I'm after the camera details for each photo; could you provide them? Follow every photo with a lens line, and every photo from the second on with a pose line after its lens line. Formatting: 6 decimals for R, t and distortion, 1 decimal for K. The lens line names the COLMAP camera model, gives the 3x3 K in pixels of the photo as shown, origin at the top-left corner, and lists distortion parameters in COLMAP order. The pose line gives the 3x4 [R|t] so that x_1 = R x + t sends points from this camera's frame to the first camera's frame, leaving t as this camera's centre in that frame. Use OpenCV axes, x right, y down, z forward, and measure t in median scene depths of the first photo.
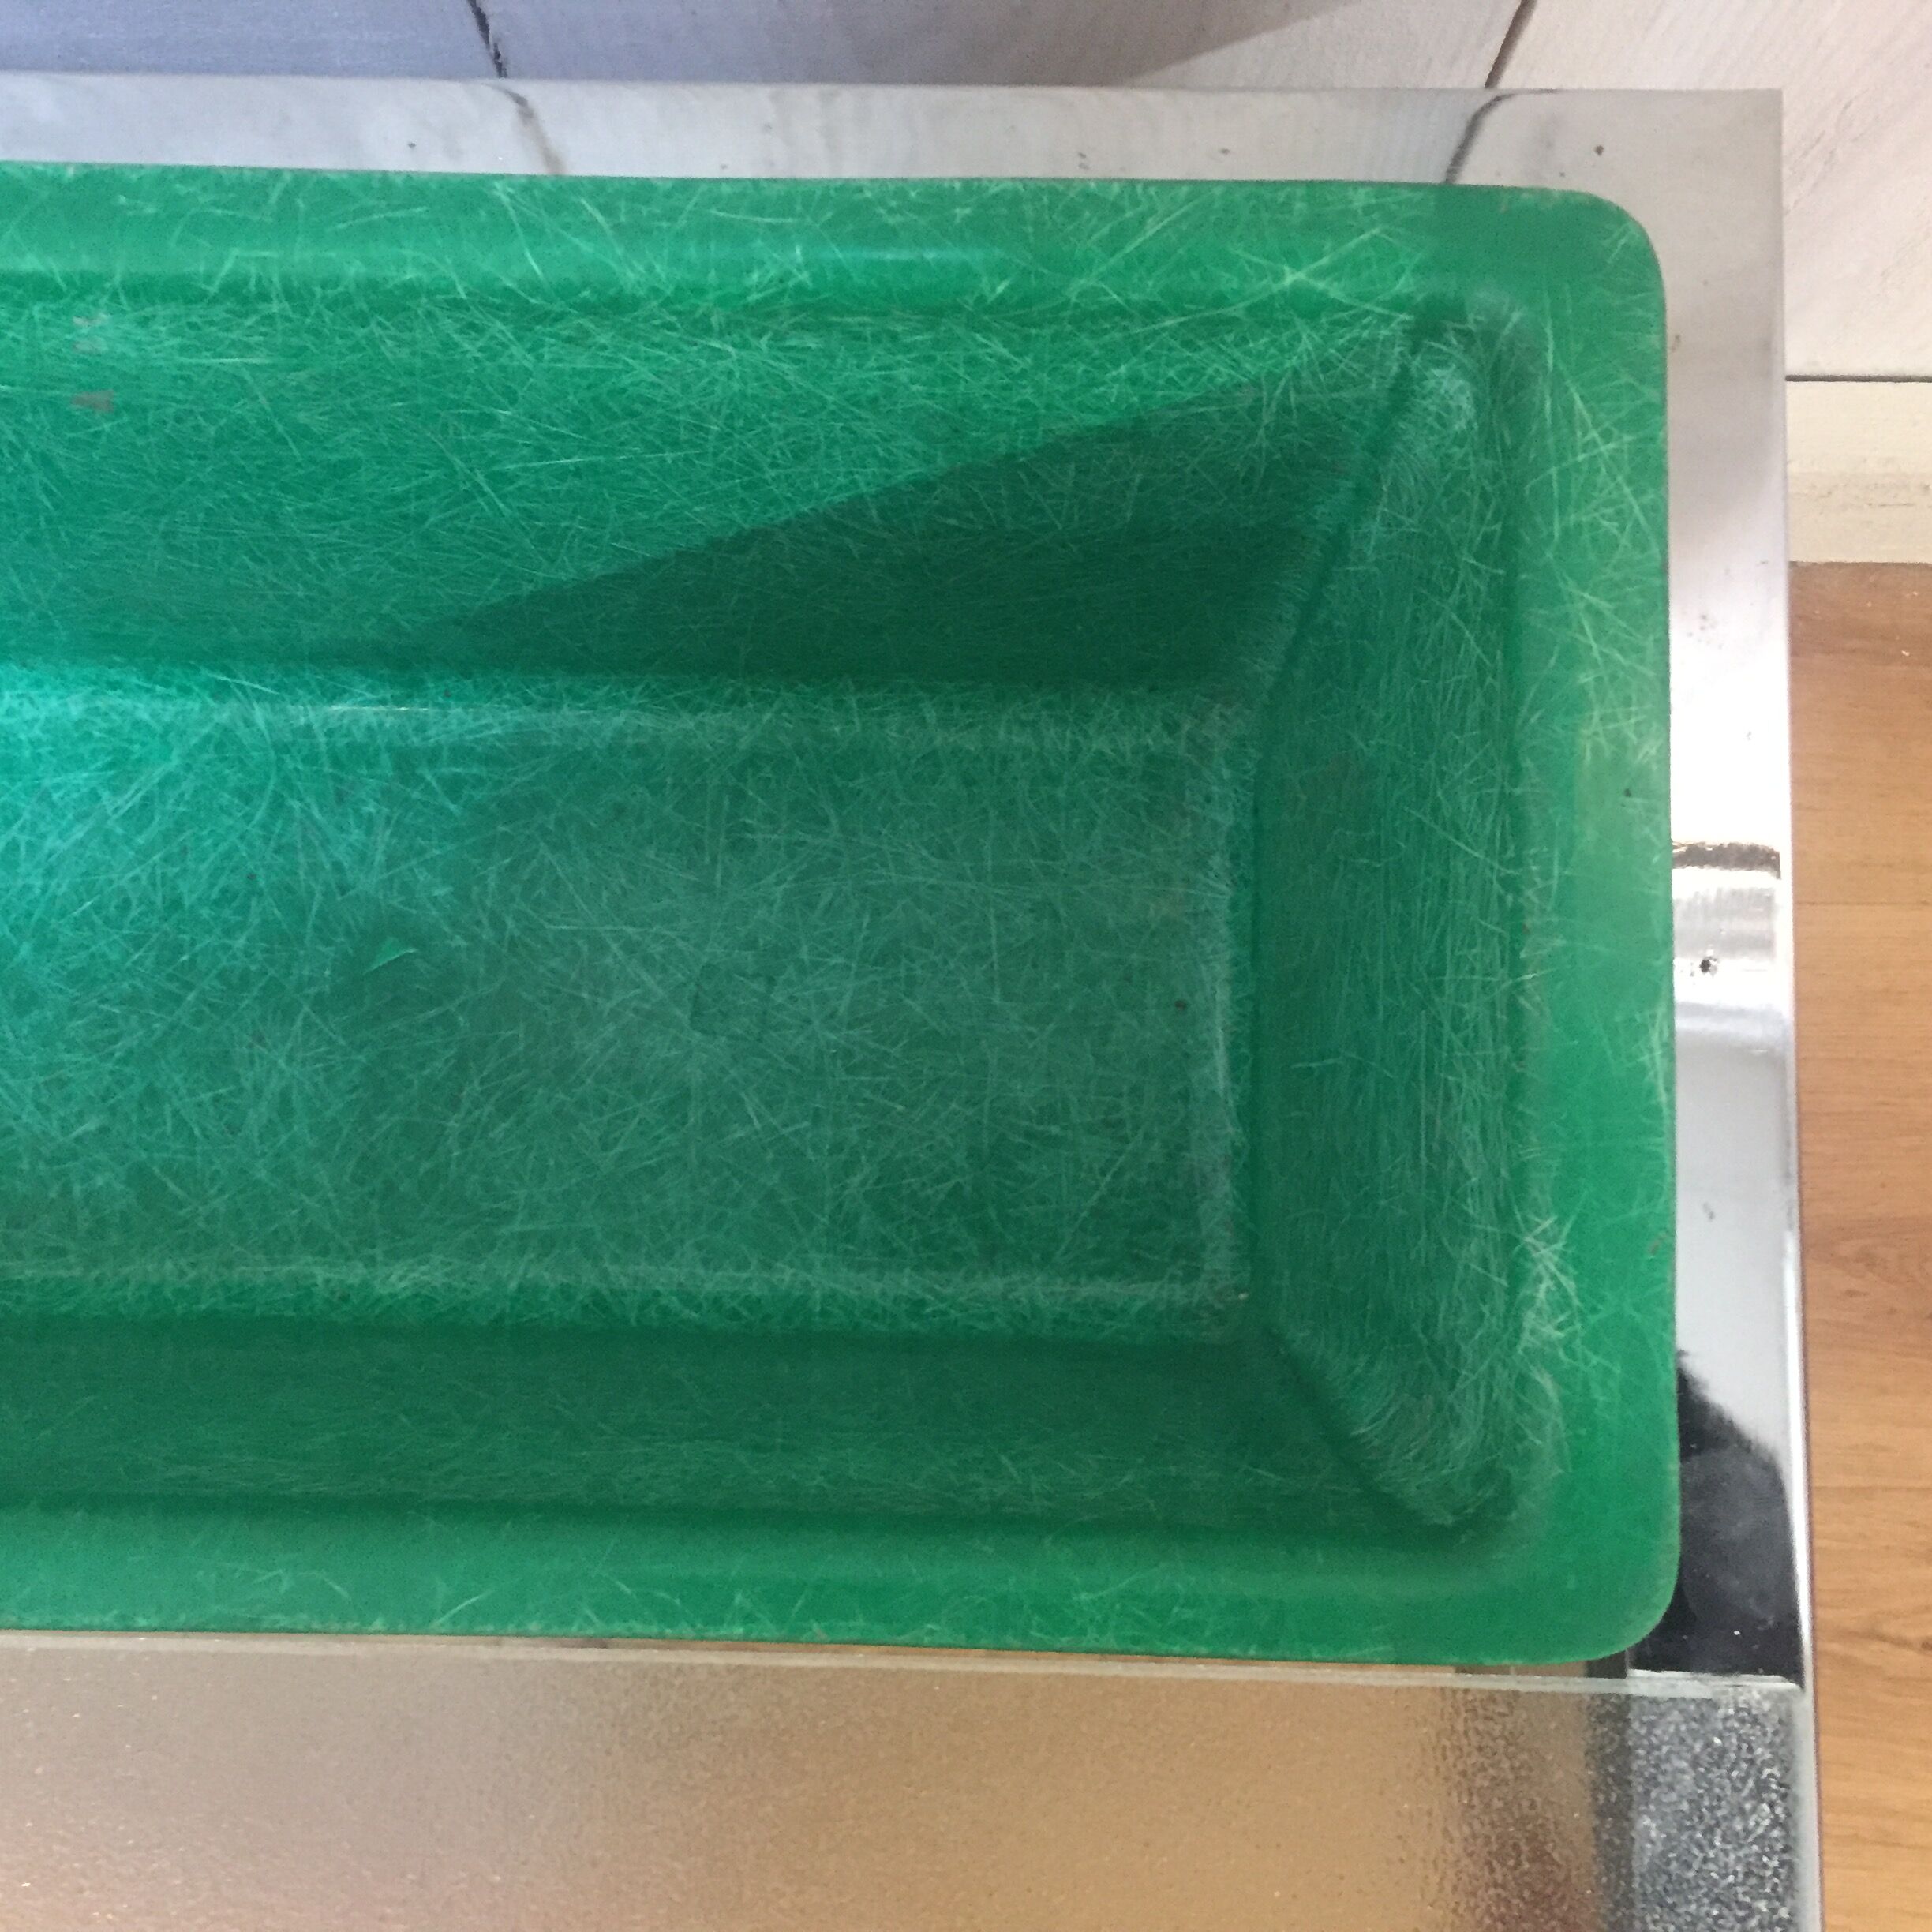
lens RADIAL K [[2213.2, 0, 966.0], [0, 2213.2, 966.0], [0, 0, 1]] dist [0.093067, -0.132754]
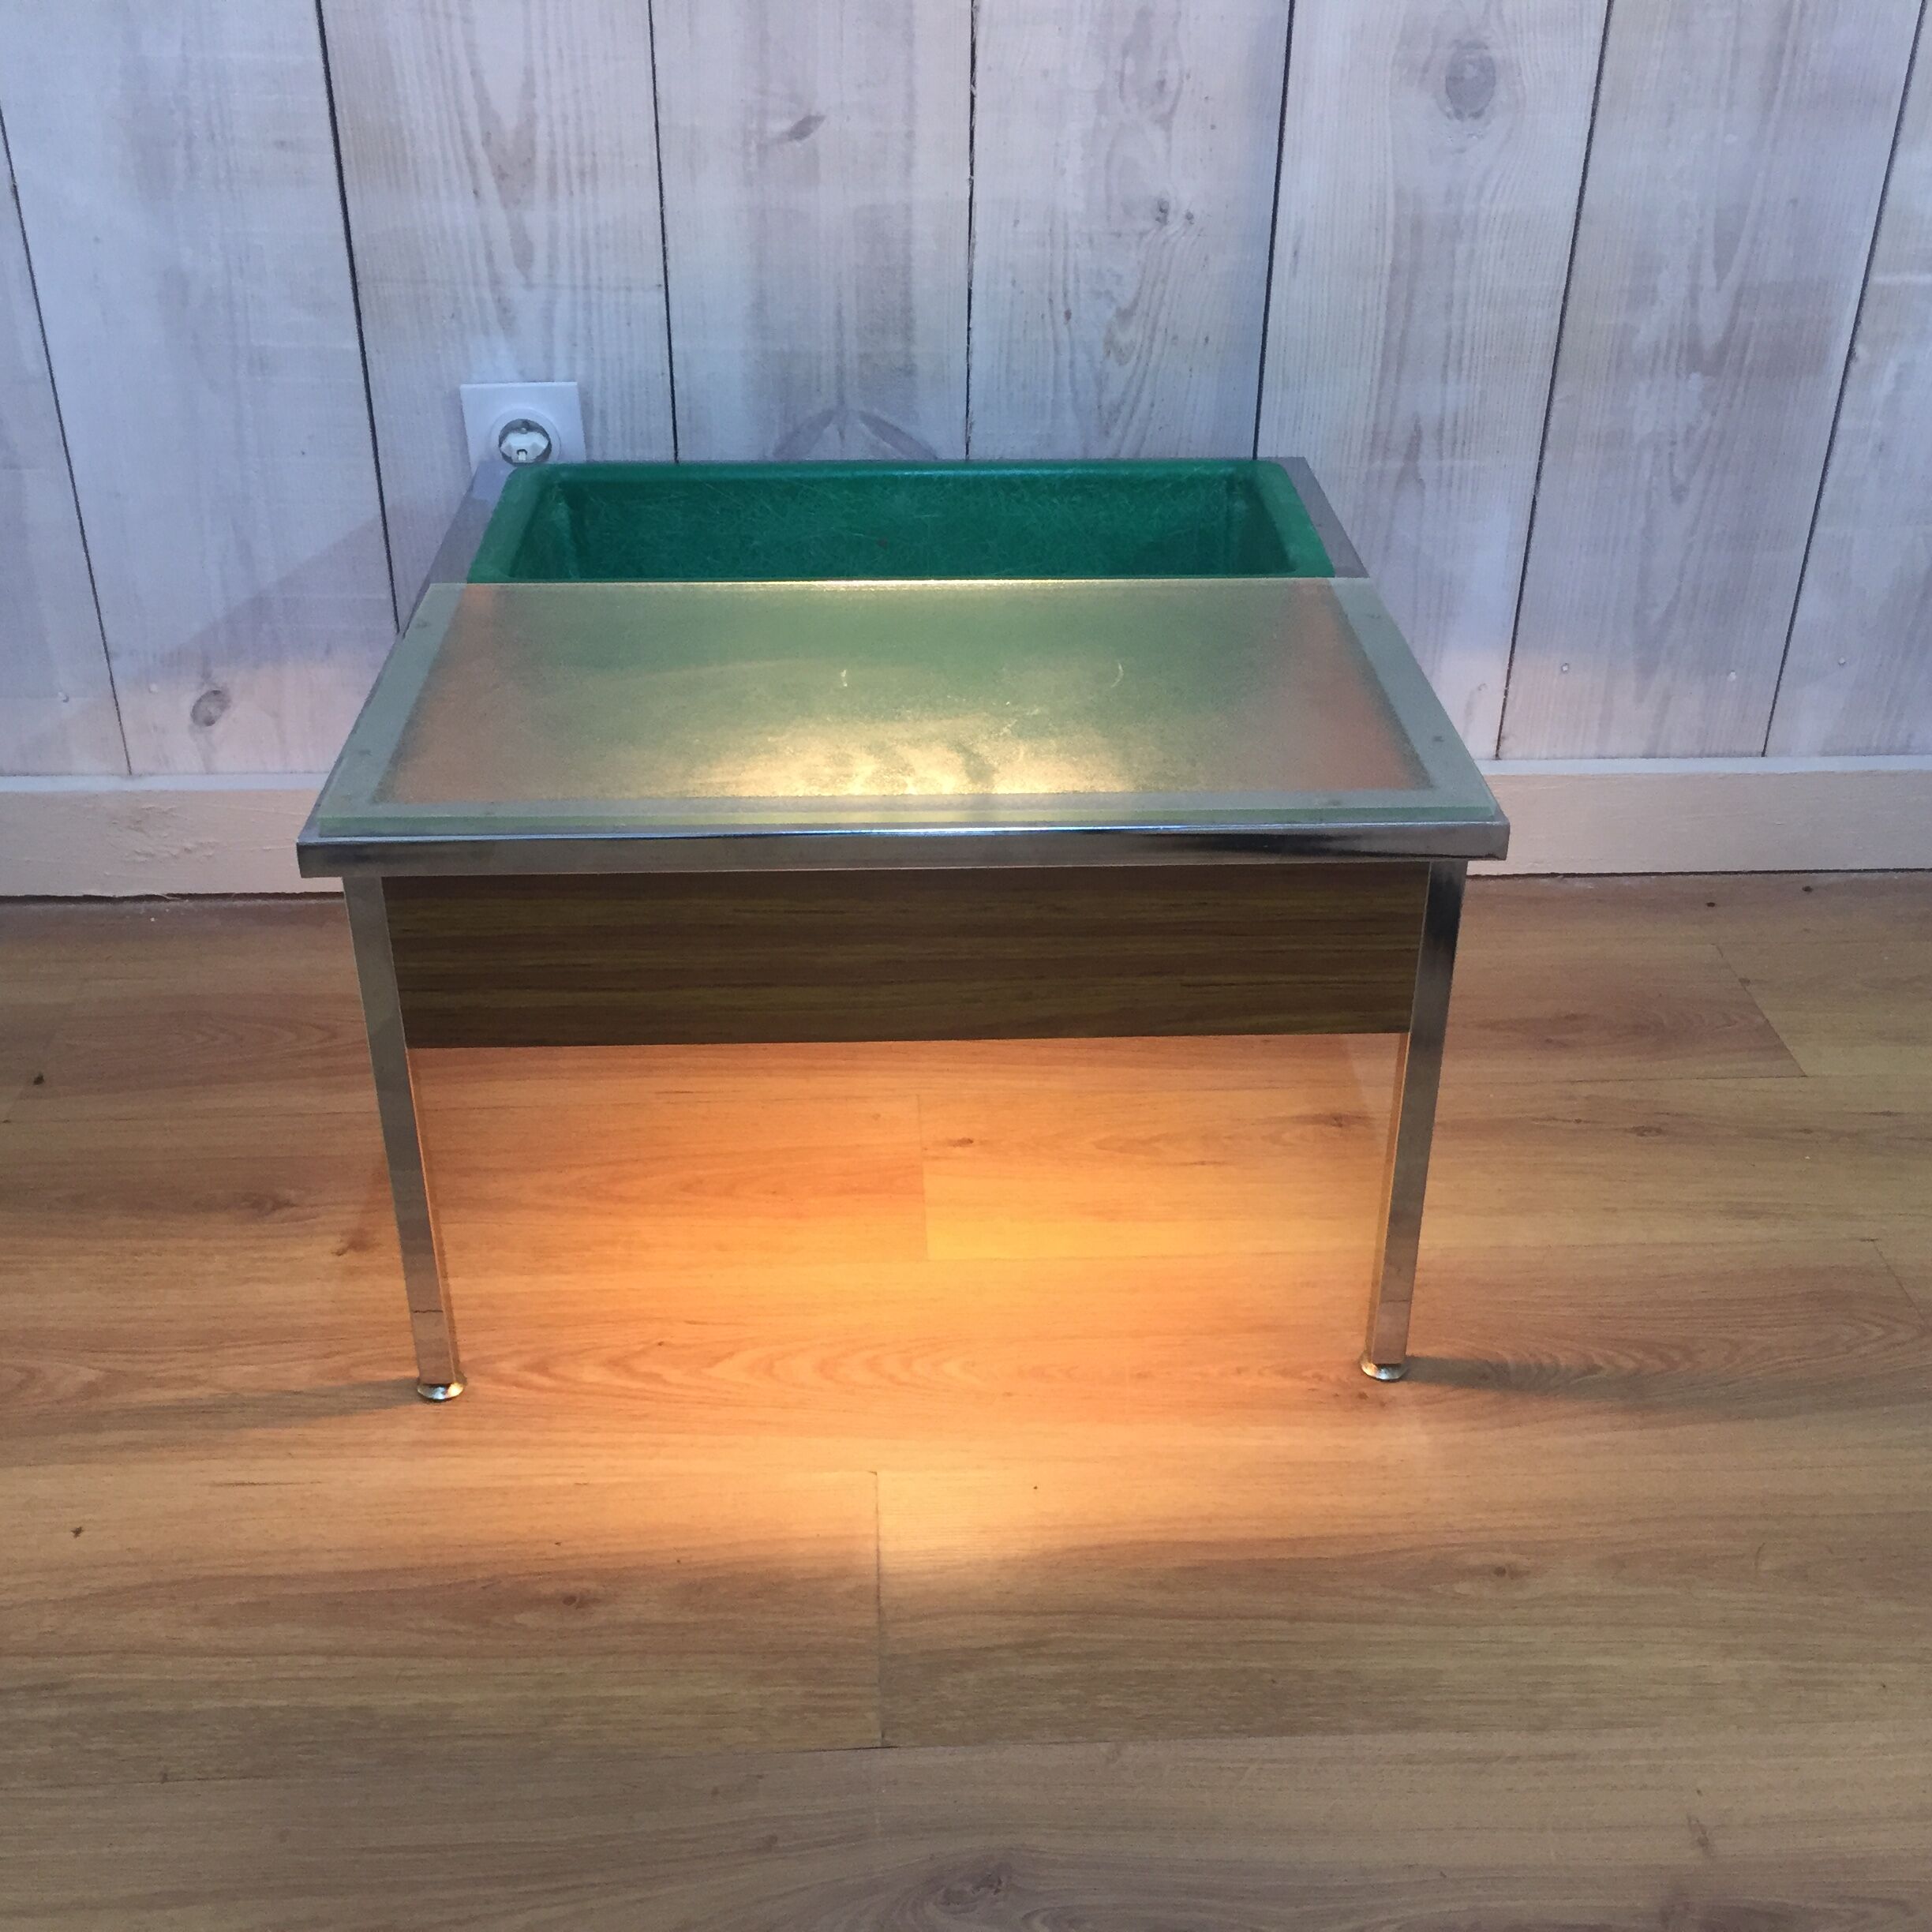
lens RADIAL K [[2222.8, 0, 966.0], [0, 2222.8, 966.0], [0, 0, 1]] dist [0.081798, -0.089863]
pose [[0.997667, -0.007819, 0.067818, -0.547910], [0.058814, 0.602817, -0.795709, 3.385086], [-0.034660, 0.797841, 0.601870, -0.727093]]
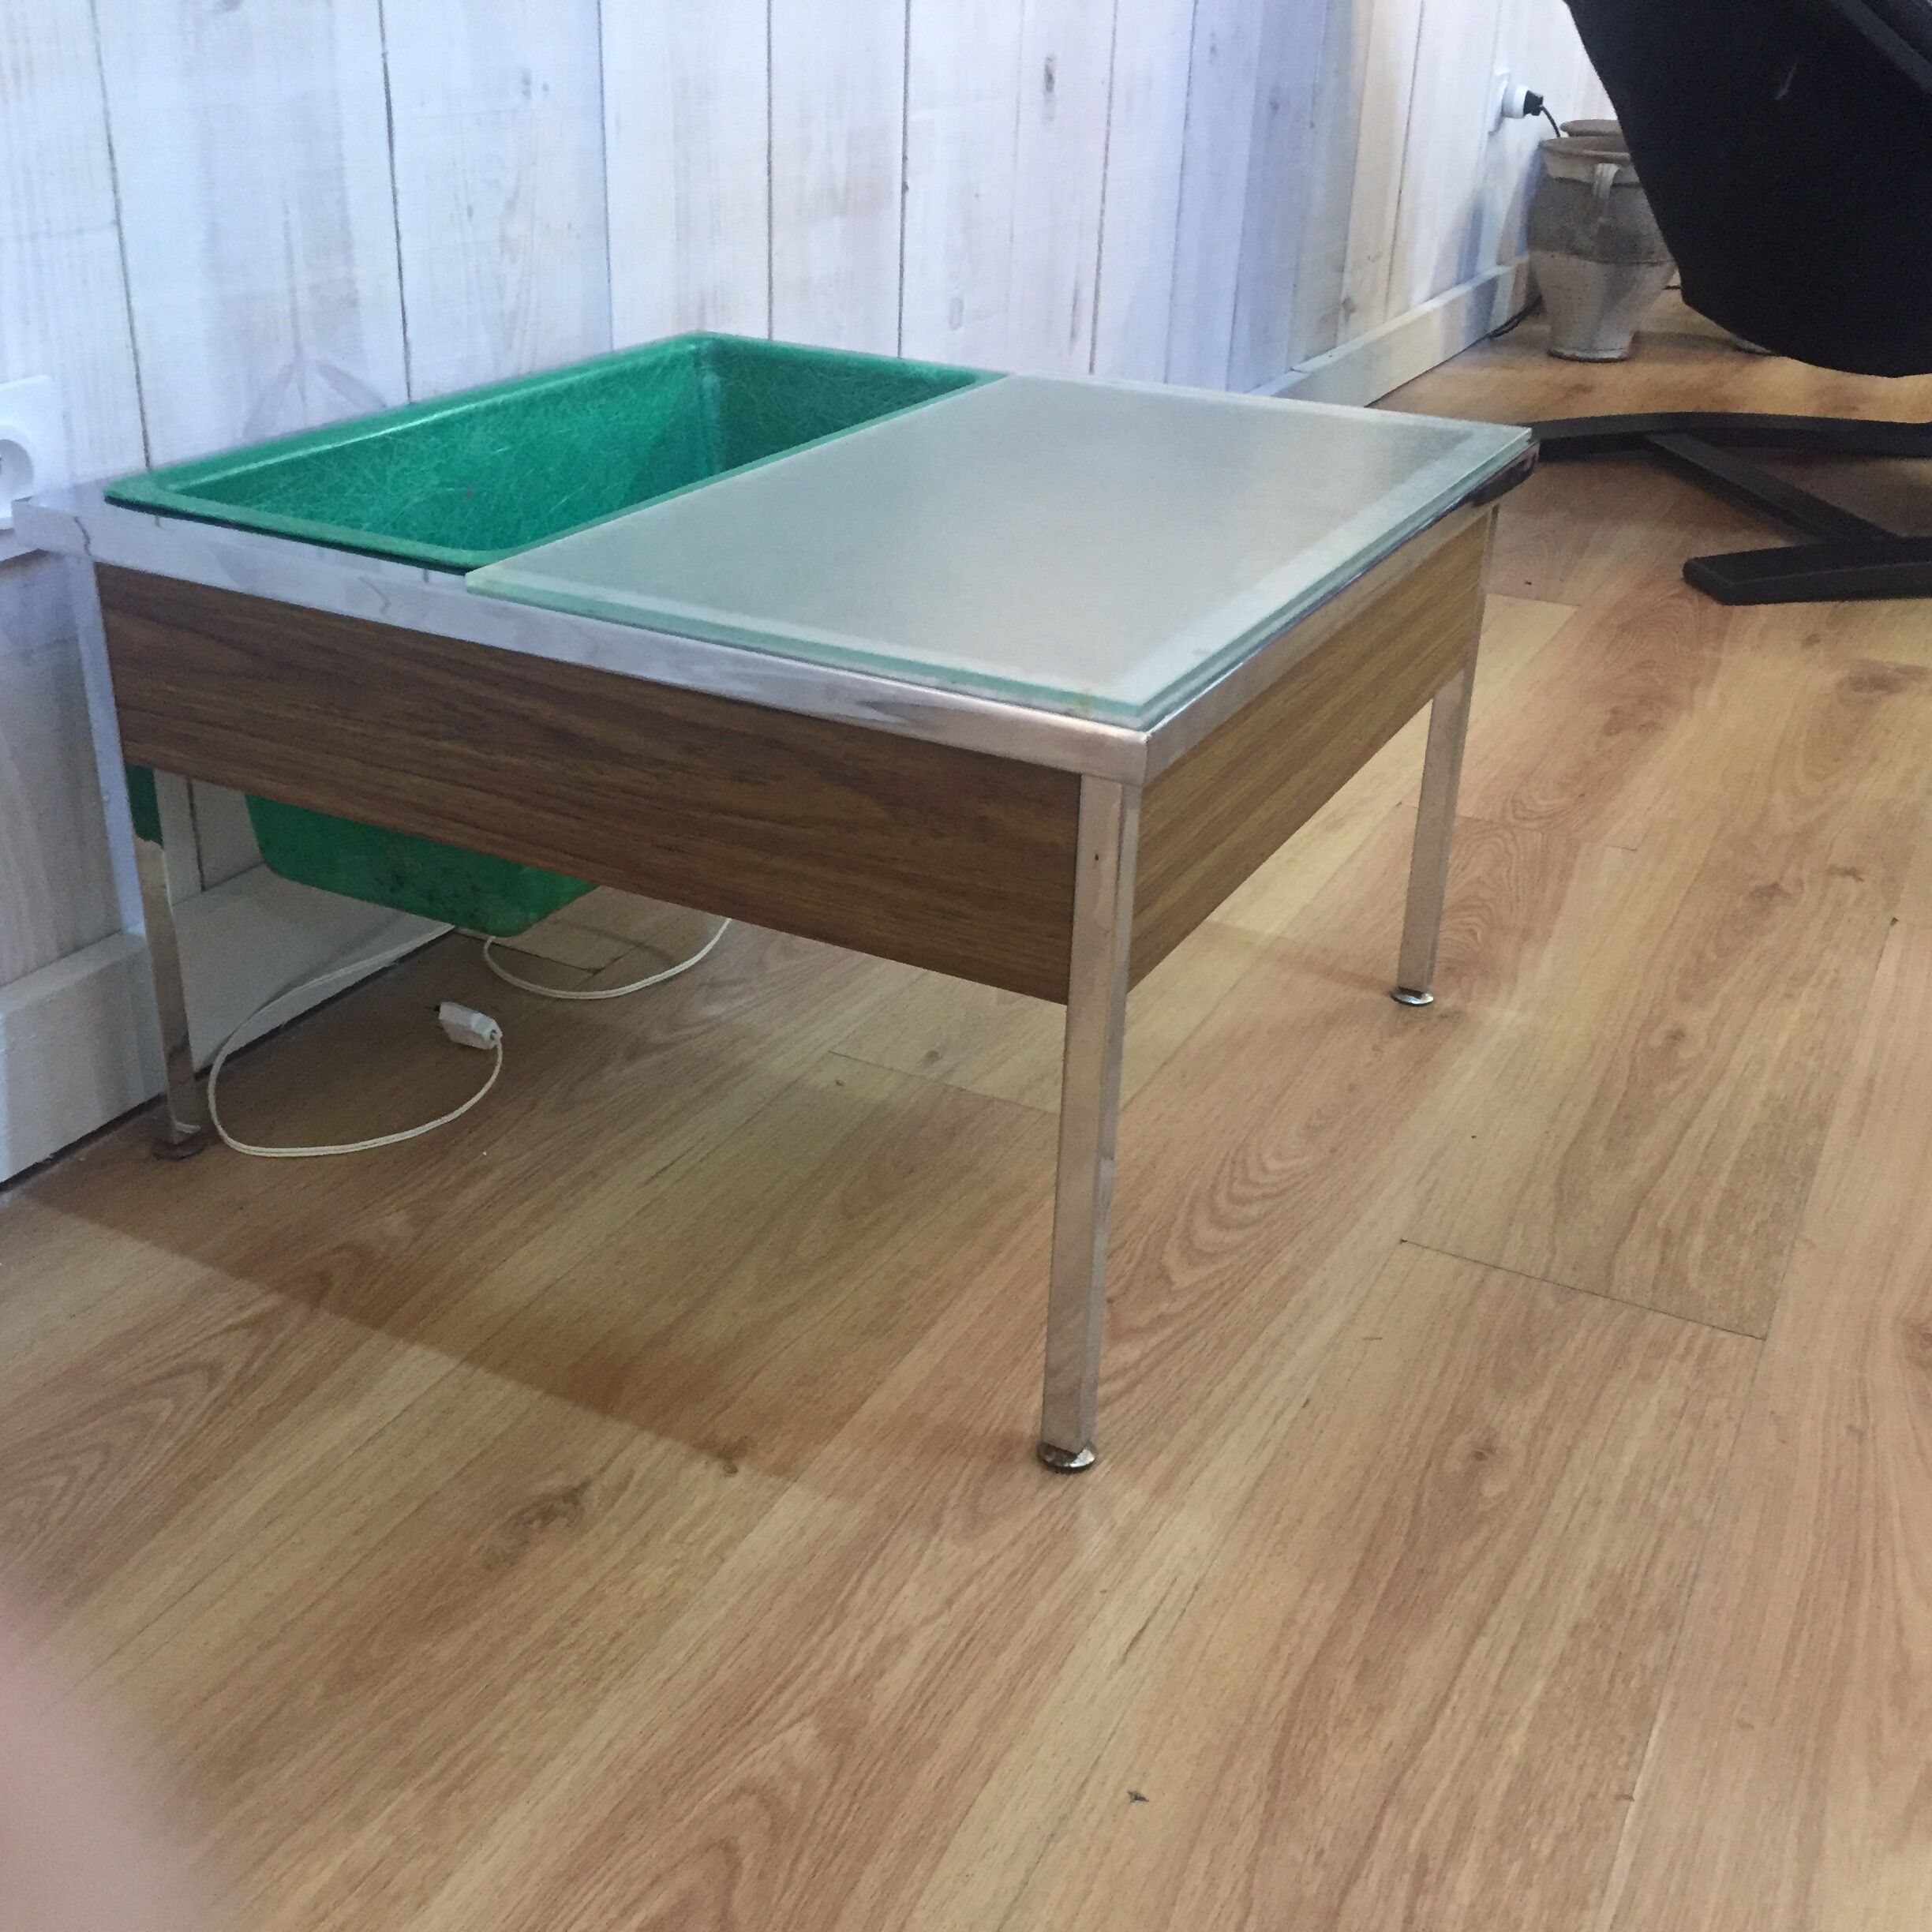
lens RADIAL K [[2213.2, 0, 966.0], [0, 2213.2, 966.0], [0, 0, 1]] dist [0.093067, -0.132754]
pose [[0.431477, -0.361508, 0.826522, -3.083689], [0.889582, 0.322745, -0.323233, 1.672829], [-0.149905, 0.874727, 0.460848, 0.064006]]
